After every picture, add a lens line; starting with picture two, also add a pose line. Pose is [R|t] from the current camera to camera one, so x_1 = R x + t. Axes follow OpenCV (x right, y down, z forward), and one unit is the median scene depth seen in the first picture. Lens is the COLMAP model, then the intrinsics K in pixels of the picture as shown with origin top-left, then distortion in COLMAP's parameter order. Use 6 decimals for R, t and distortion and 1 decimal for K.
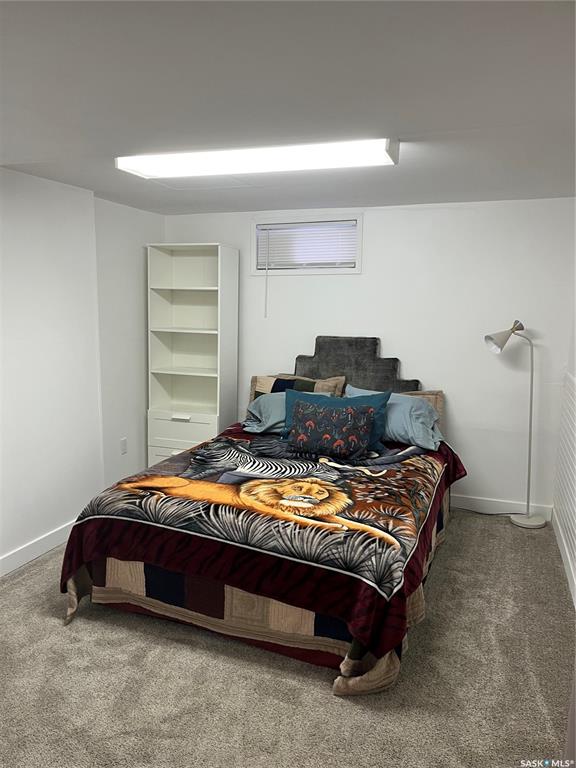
lens RADIAL K [[581.9, 0, 287.4], [0, 581.9, 379.2], [0, 0, 1]] dist [0.065460, -0.088285]
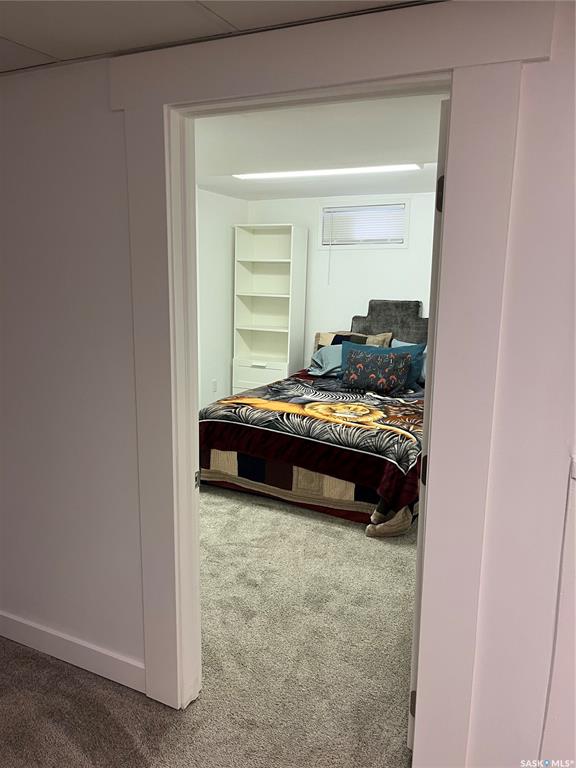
lens RADIAL K [[581.9, 0, 287.4], [0, 581.9, 379.2], [0, 0, 1]] dist [0.065460, -0.088285]
pose [[0.993306, 0.024473, -0.112892, 0.032123], [-0.020085, 0.999004, 0.039848, 0.072797], [0.113755, -0.037314, 0.992808, -0.374954]]
